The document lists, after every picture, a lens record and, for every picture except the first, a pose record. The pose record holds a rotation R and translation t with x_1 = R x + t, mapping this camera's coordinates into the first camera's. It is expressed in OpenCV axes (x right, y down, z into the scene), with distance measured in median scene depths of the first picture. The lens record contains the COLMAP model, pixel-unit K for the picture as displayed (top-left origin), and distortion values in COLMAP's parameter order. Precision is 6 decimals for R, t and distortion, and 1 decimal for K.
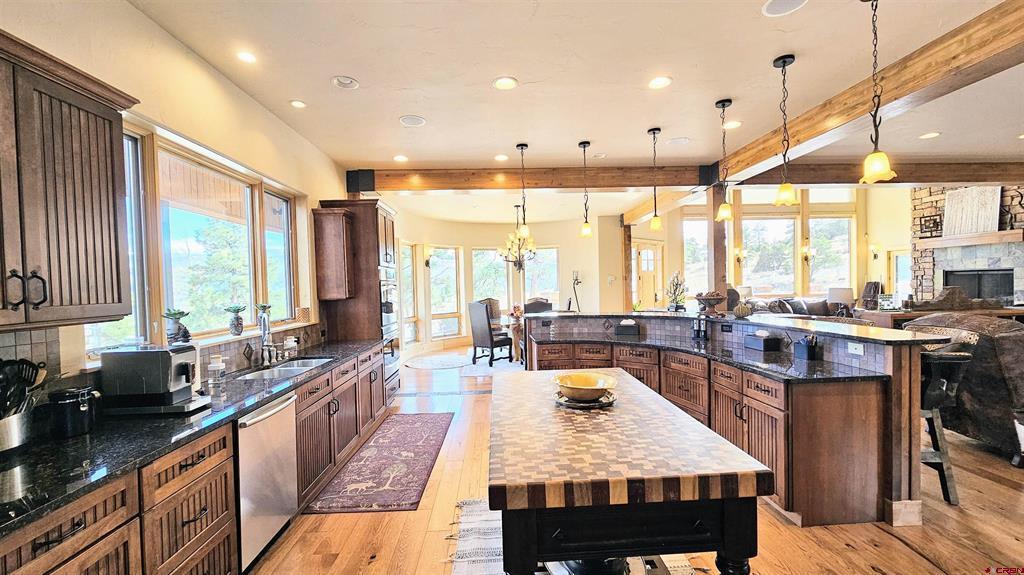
lens RADIAL K [[416.3, 0, 516.2], [0, 416.3, 295.5], [0, 0, 1]] dist [-0.003159, -0.000395]
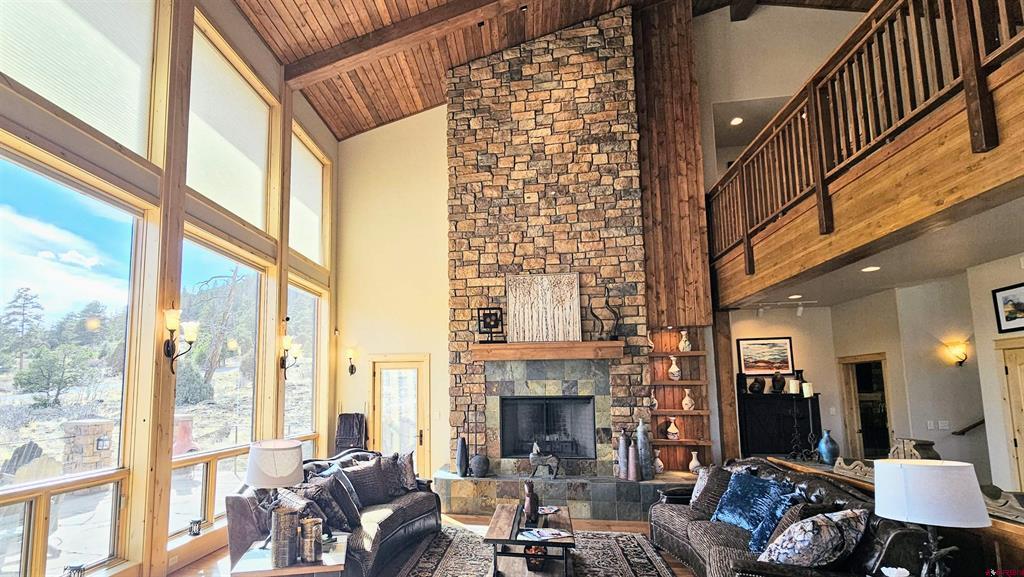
lens RADIAL K [[484.7, 0, 444.9], [0, 484.7, 343.2], [0, 0, 1]] dist [-0.002275, -0.000381]
pose [[0.225190, 0.121584, 0.966699, 0.552024], [0.028808, 0.990919, -0.131341, -0.088639], [-0.973889, 0.057425, 0.219642, 1.722593]]
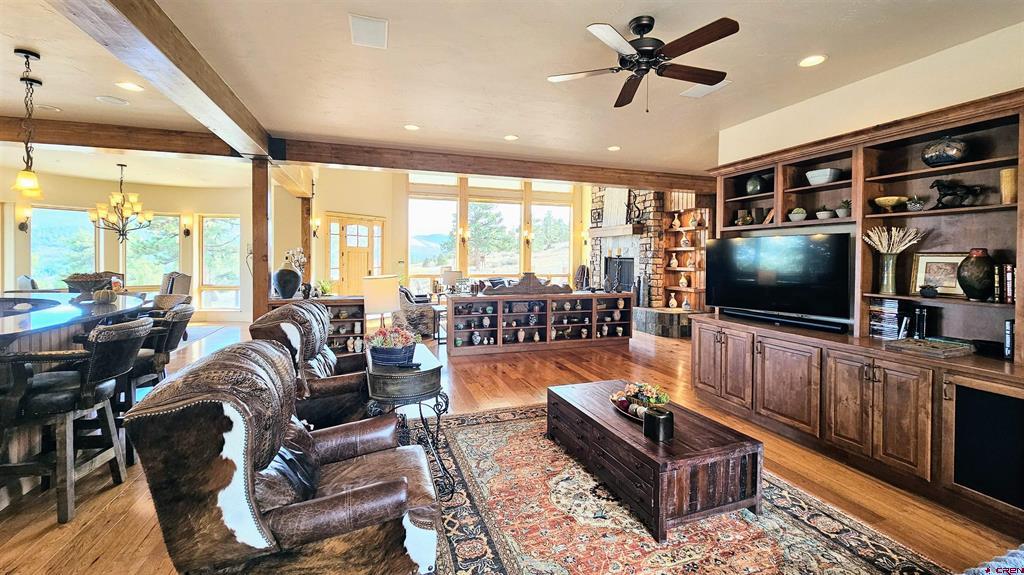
lens RADIAL K [[415.3, 0, 515.1], [0, 415.3, 262.9], [0, 0, 1]] dist [-0.001286, -0.000158]
pose [[0.961337, 0.030204, 0.273711, 0.901820], [-0.025906, 0.999478, -0.019307, -0.030527], [-0.274152, 0.011470, 0.961618, -0.061283]]
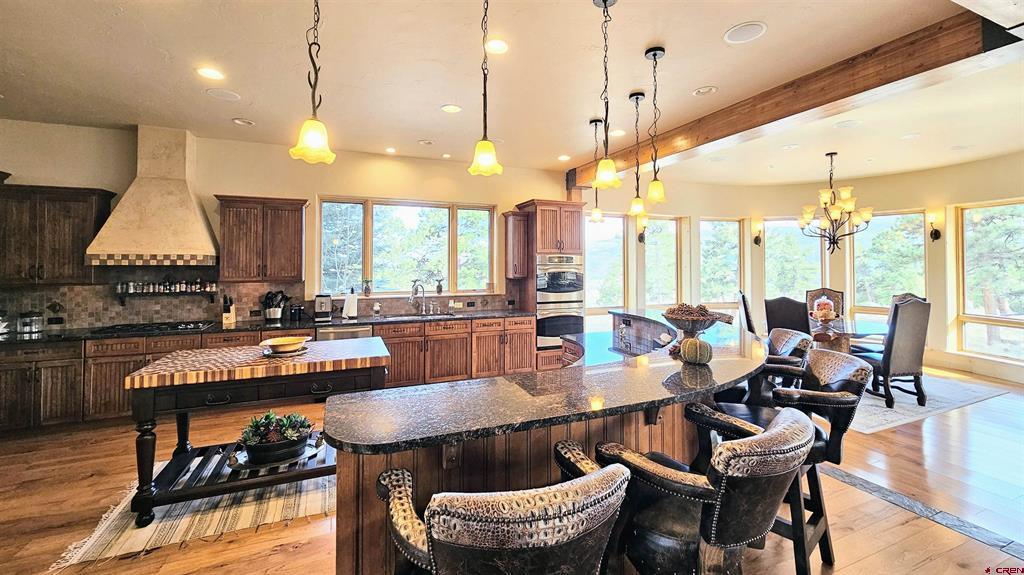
lens RADIAL K [[417.9, 0, 516.5], [0, 417.9, 254.3], [0, 0, 1]] dist [-0.001875, 0.000079]
pose [[0.341654, 0.005752, -0.939808, 0.753170], [-0.033388, 0.999424, -0.006021, -0.053770], [0.939233, 0.033436, 0.341649, 0.492706]]
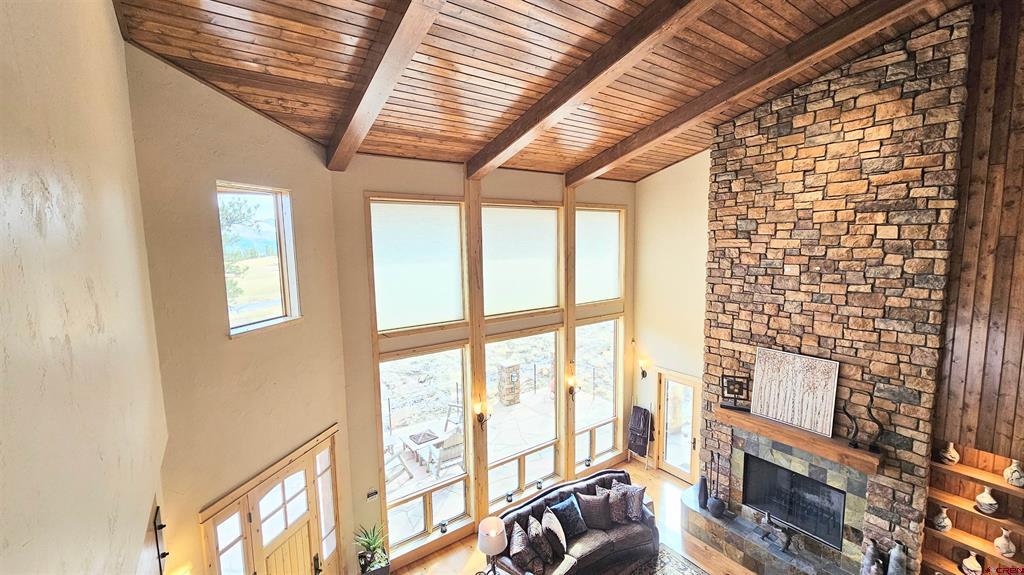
lens RADIAL K [[416.7, 0, 516.7], [0, 416.7, 287.0], [0, 0, 1]] dist [-0.000562, 0.000047]
pose [[0.841319, -0.048680, 0.538343, 0.661669], [0.010000, 0.997168, 0.074541, -0.735011], [-0.540447, -0.057329, 0.839423, 1.204035]]
